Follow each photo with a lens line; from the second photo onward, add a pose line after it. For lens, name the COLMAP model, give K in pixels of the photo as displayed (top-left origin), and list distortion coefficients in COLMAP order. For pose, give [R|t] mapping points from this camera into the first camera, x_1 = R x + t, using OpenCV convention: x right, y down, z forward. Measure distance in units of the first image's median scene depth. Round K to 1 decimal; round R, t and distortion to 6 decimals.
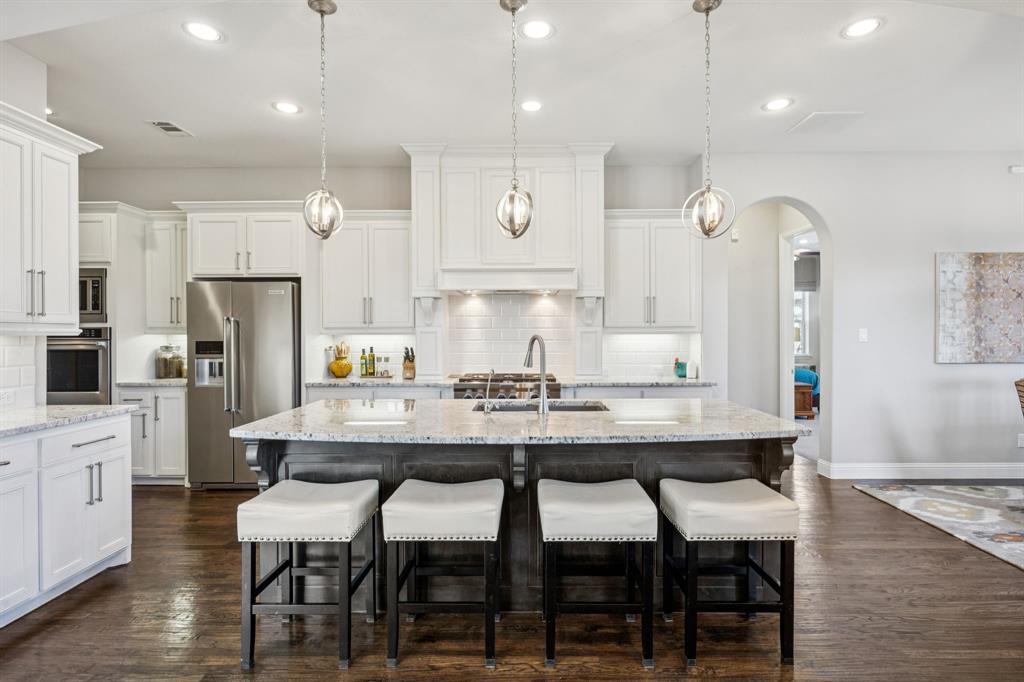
lens RADIAL K [[511.8, 0, 519.9], [0, 511.8, 334.8], [0, 0, 1]] dist [-0.001177, -0.000490]
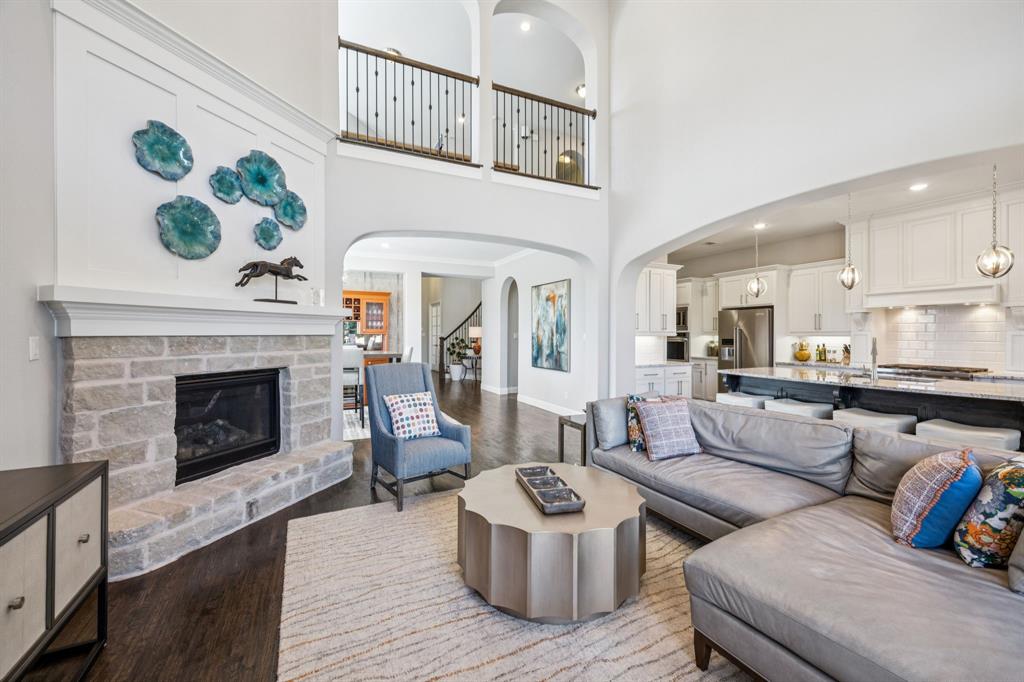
lens RADIAL K [[409.0, 0, 510.1], [0, 409.0, 336.5], [0, 0, 1]] dist [0.000156, 0.000062]
pose [[0.442758, 0.007709, -0.896608, 0.486215], [-0.004487, 0.999970, 0.006381, -0.003745], [0.896630, 0.001198, 0.442779, -0.526735]]
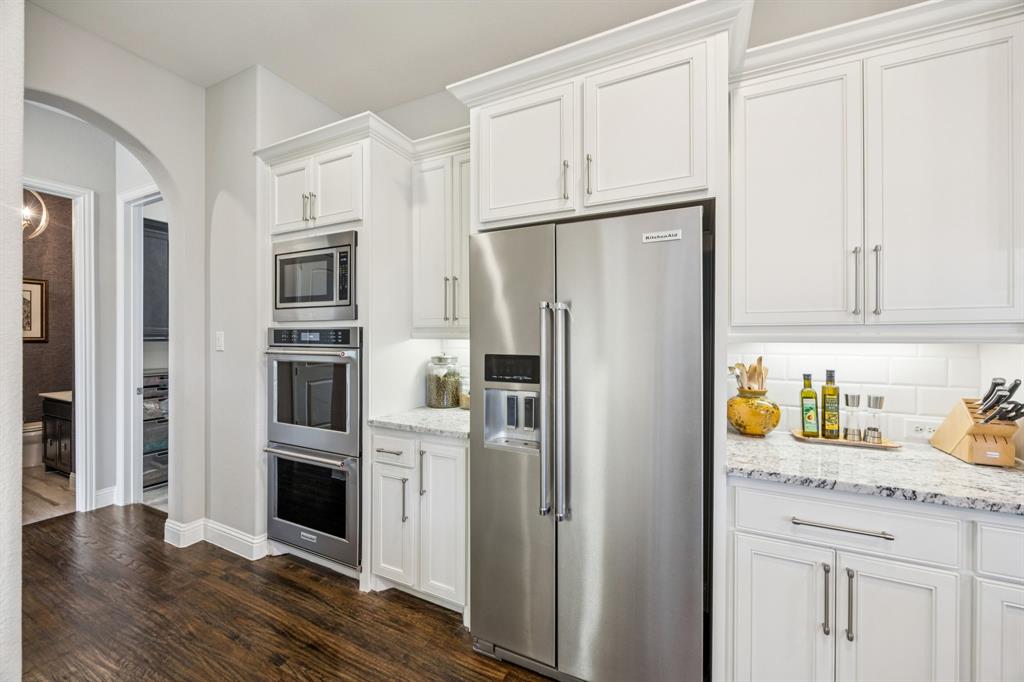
lens RADIAL K [[392.3, 0, 509.4], [0, 392.3, 339.3], [0, 0, 1]] dist [0.003792, 0.000170]
pose [[0.901082, 0.005729, -0.433611, -0.436007], [-0.004534, 0.999983, 0.003790, -0.002955], [0.433625, -0.001449, 0.901092, 0.650300]]
